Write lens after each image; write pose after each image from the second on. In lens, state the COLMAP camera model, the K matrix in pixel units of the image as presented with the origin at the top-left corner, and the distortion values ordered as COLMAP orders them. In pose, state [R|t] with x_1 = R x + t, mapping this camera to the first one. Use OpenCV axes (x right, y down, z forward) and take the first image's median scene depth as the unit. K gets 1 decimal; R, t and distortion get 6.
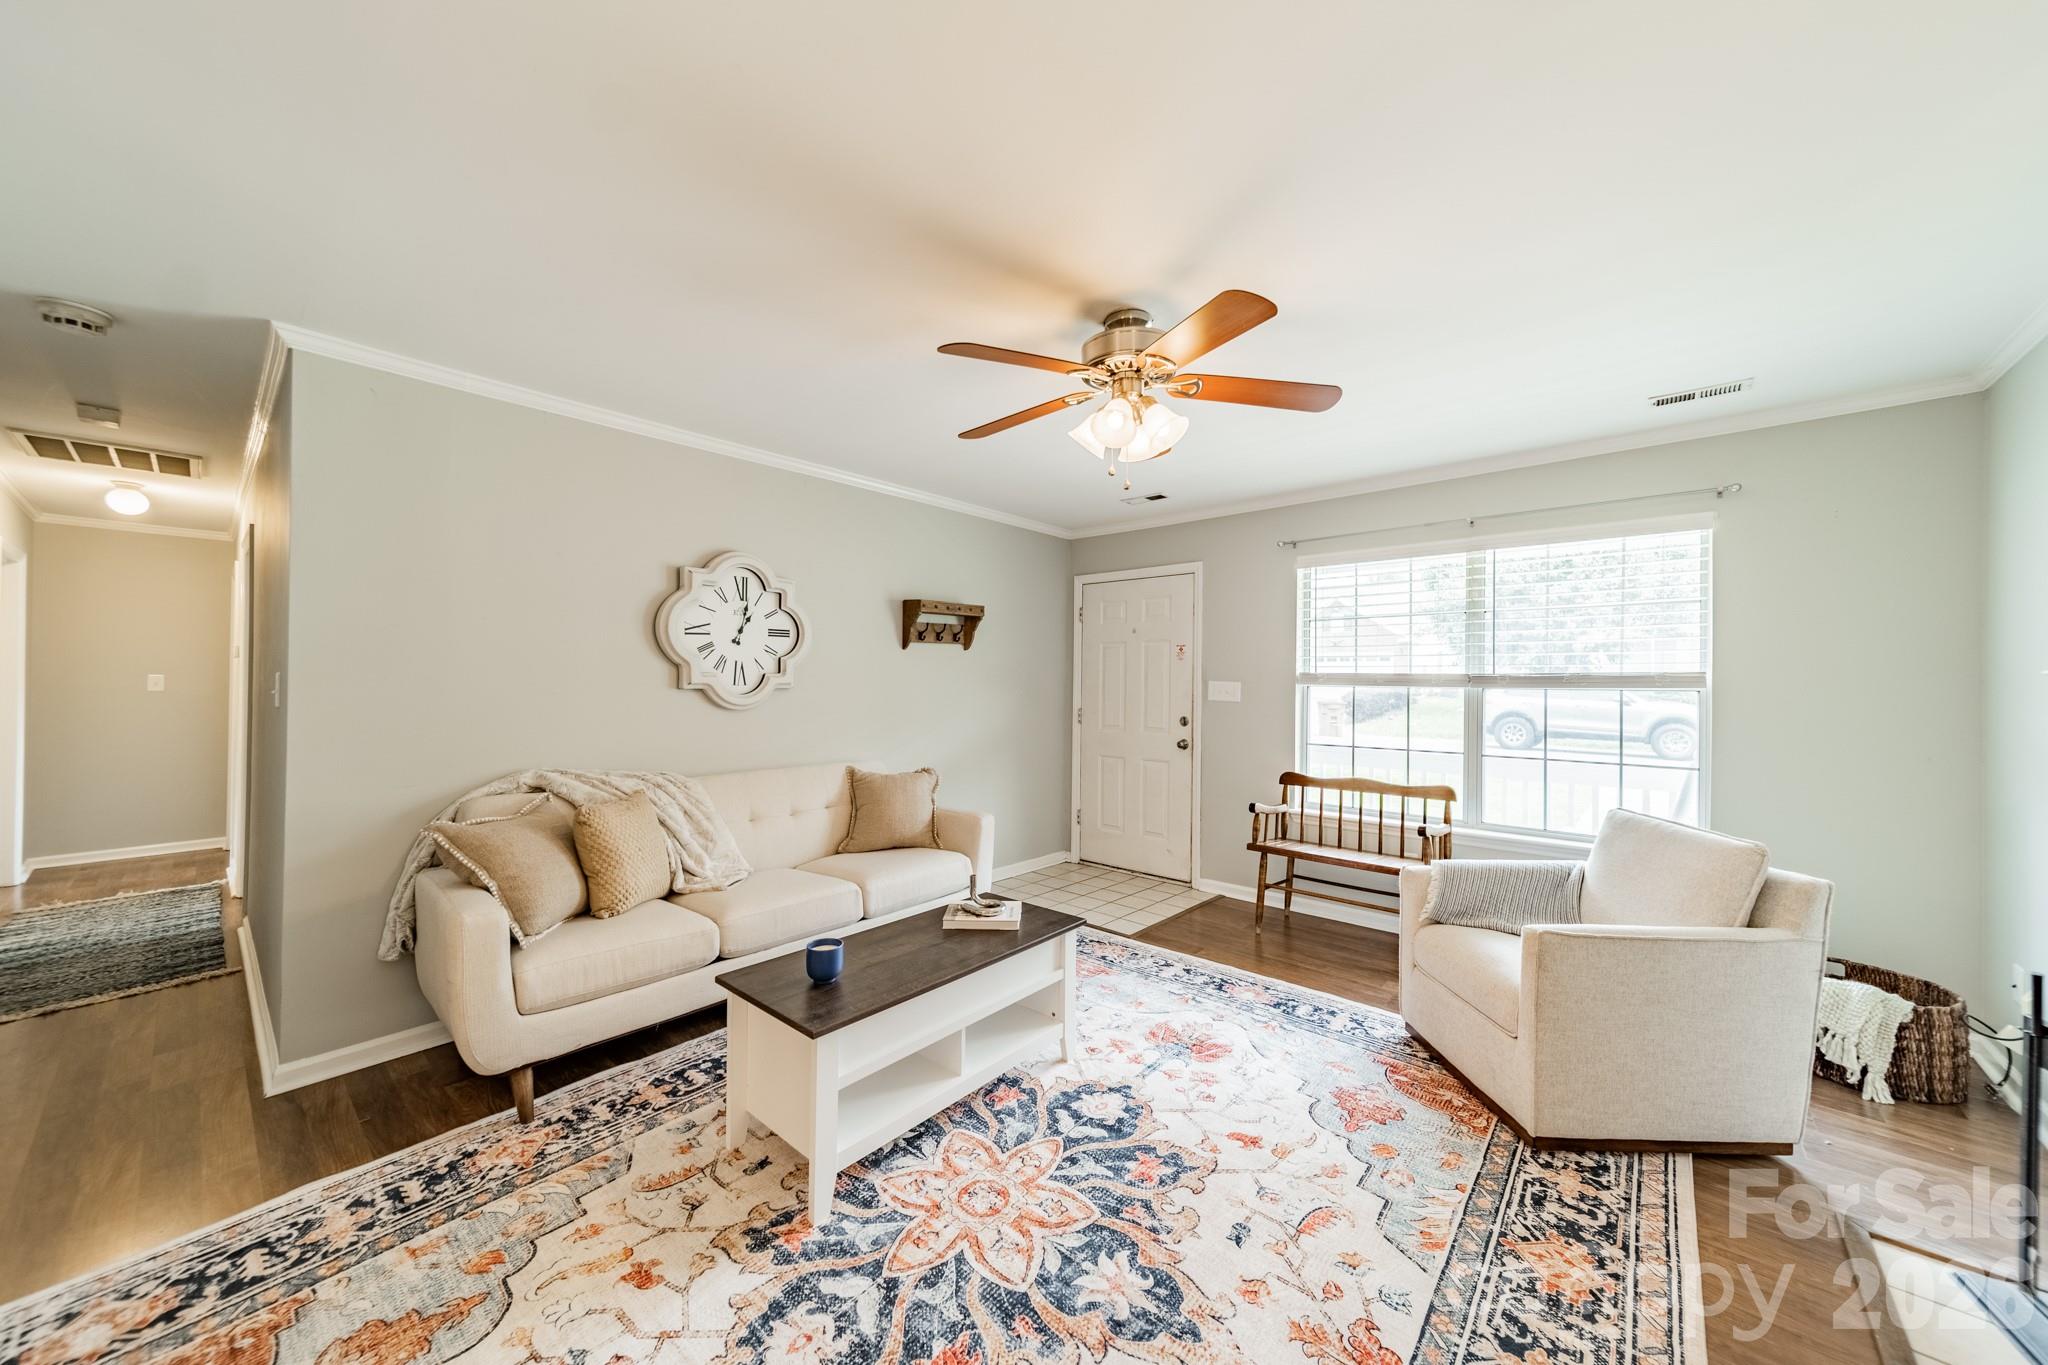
lens RADIAL K [[723.2, 0, 1039.3], [0, 723.2, 682.6], [0, 0, 1]] dist [0.007226, 0.000098]
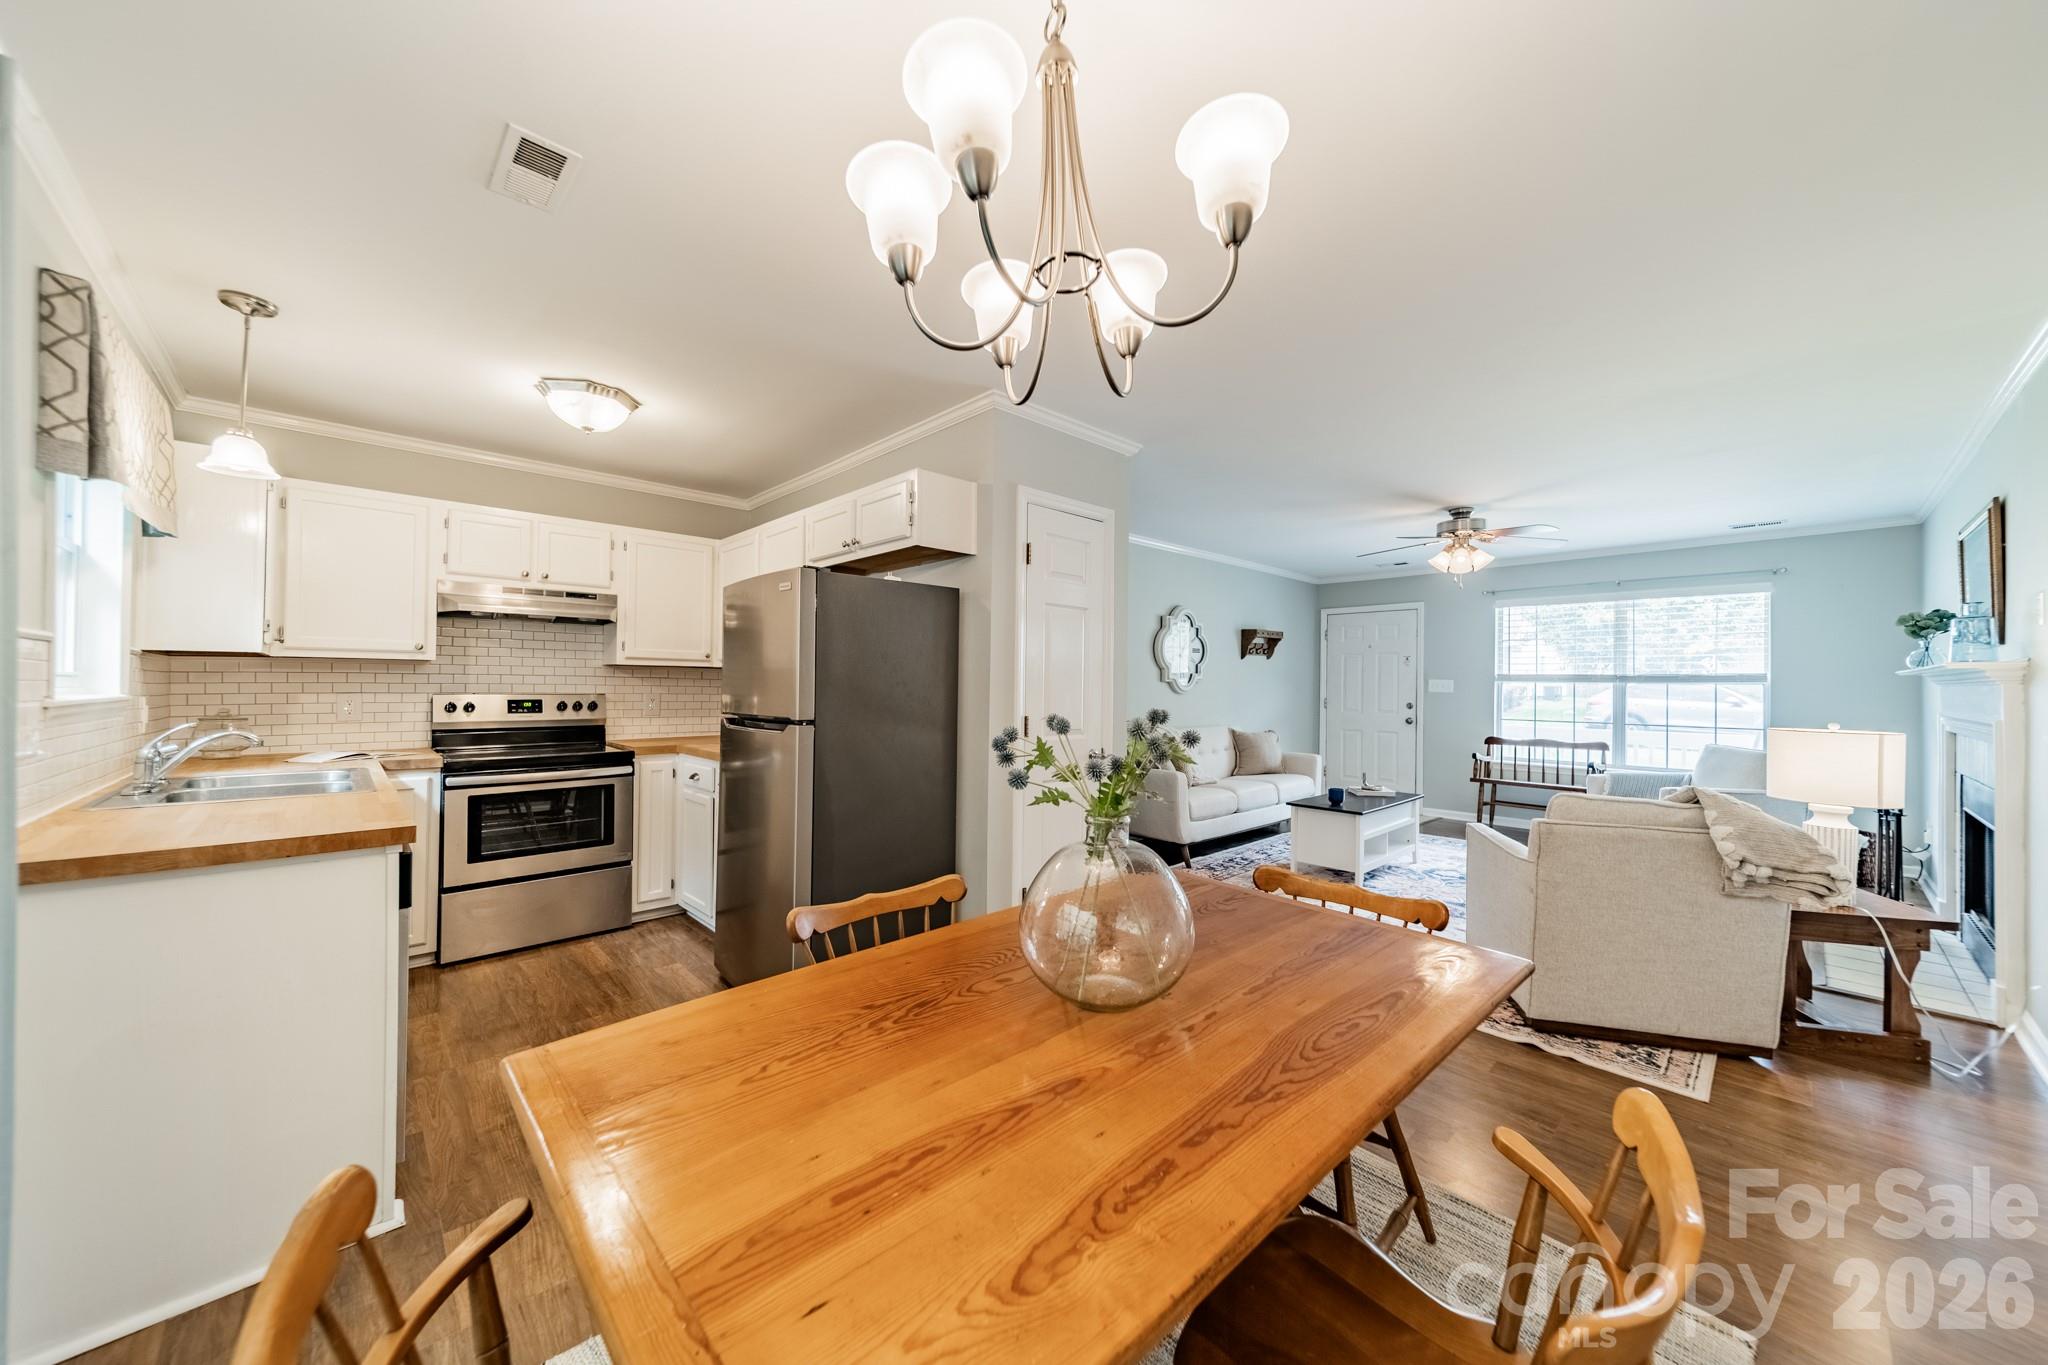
lens RADIAL K [[723.2, 0, 1034.3], [0, 723.2, 678.9], [0, 0, 1]] dist [0.007226, 0.000098]
pose [[0.995213, 0.002286, -0.097700, -0.671328], [-0.003194, 0.999953, -0.009137, 0.020445], [0.097674, 0.009405, 0.995174, -0.922457]]
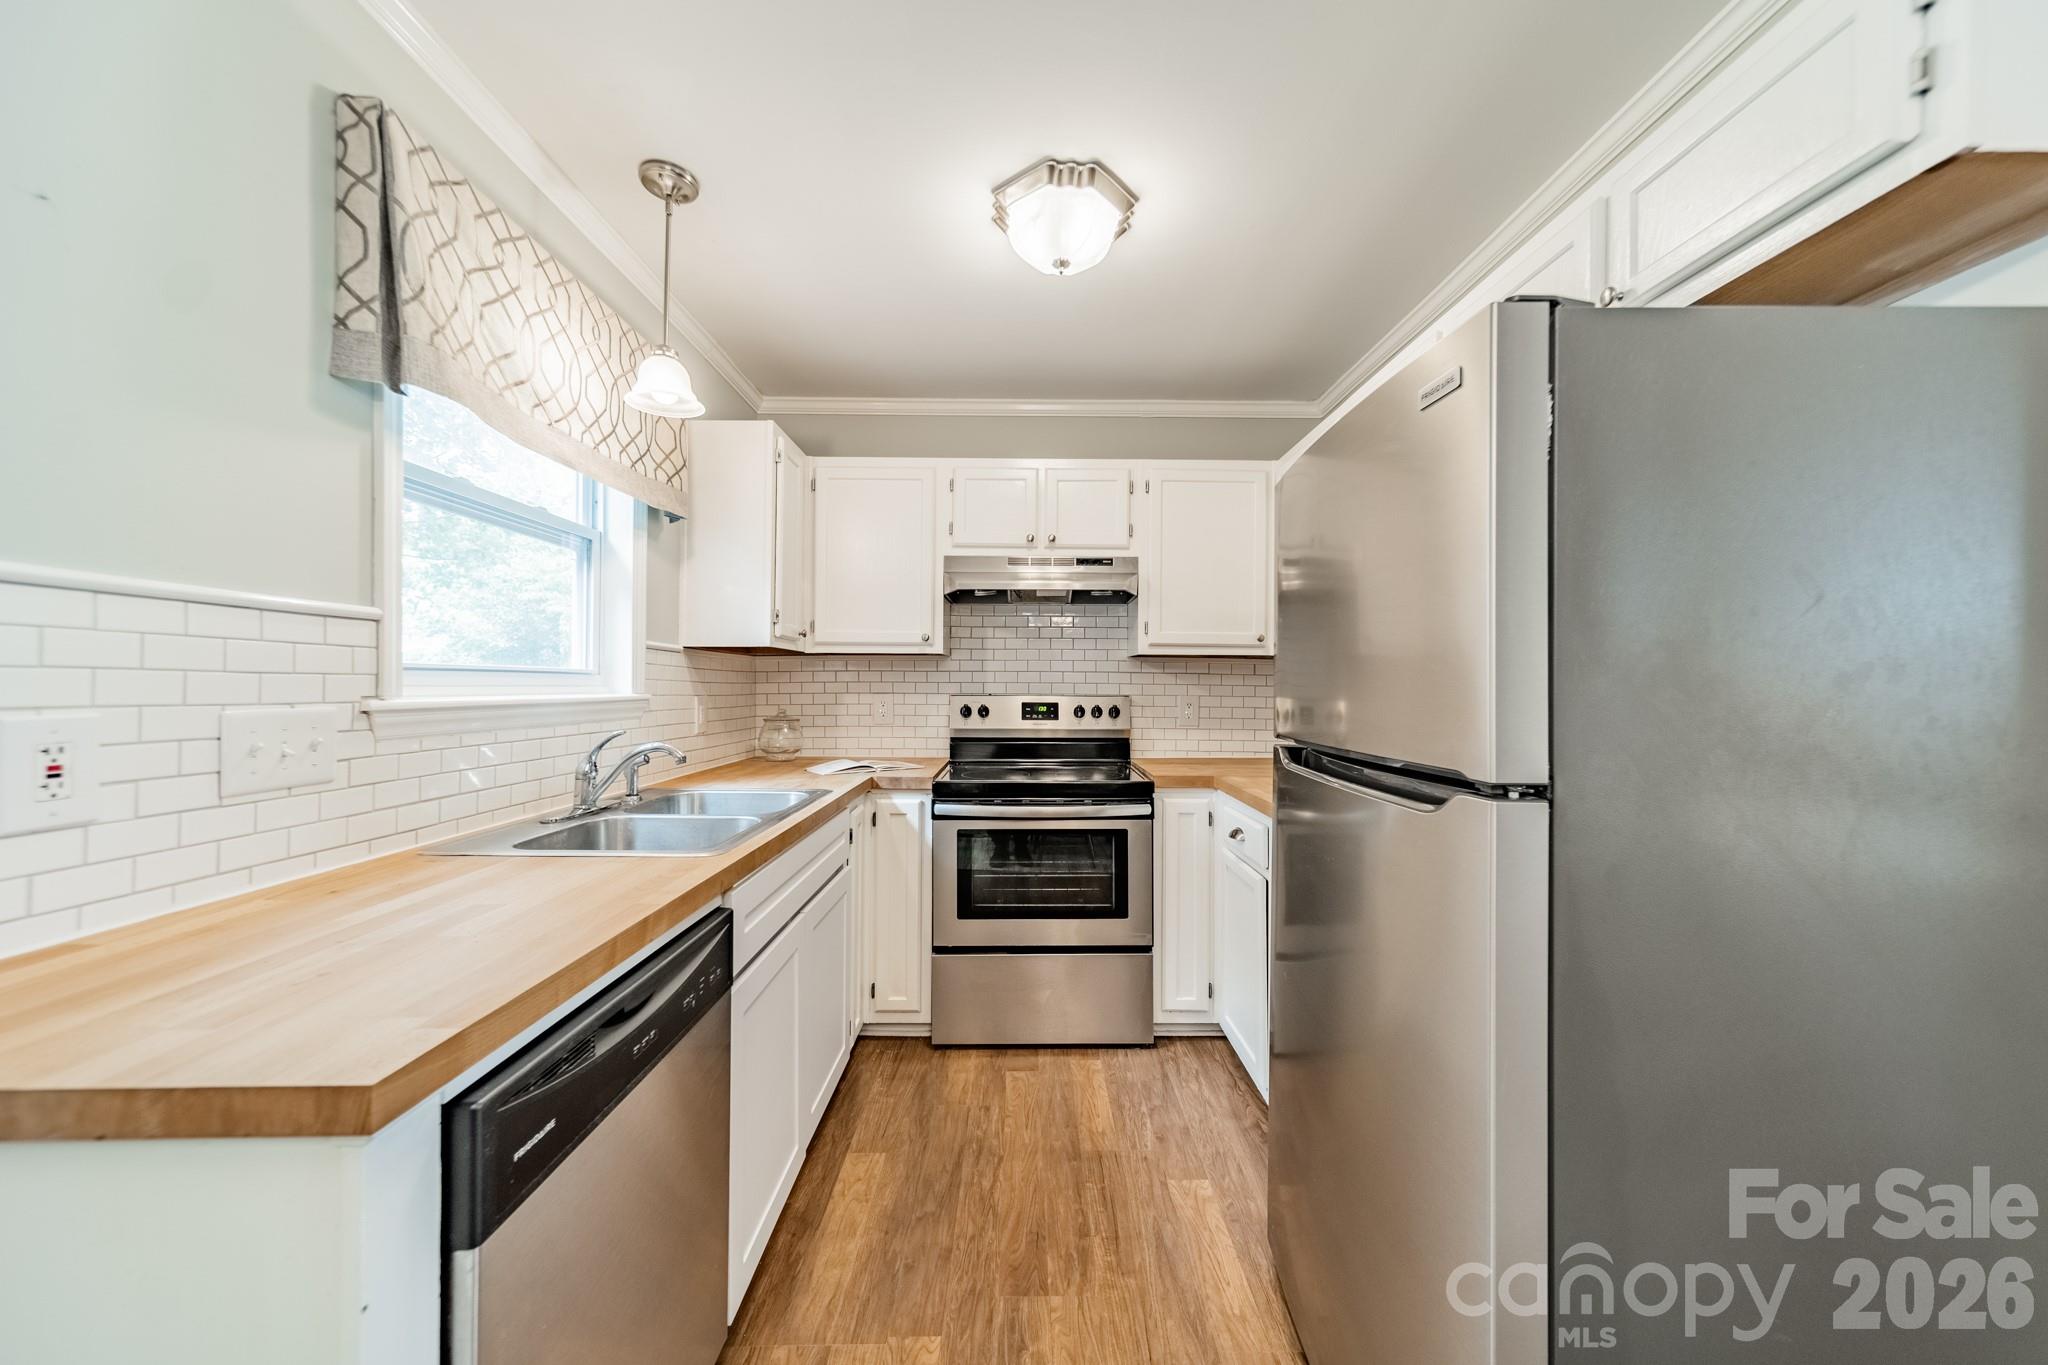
lens RADIAL K [[723.2, 0, 1031.2], [0, 723.2, 680.7], [0, 0, 1]] dist [0.007226, 0.000098]
pose [[0.658865, -0.006475, -0.752233, -0.935890], [0.000248, 0.999965, -0.008390, 0.026103], [0.752261, 0.005342, 0.658844, -0.418809]]
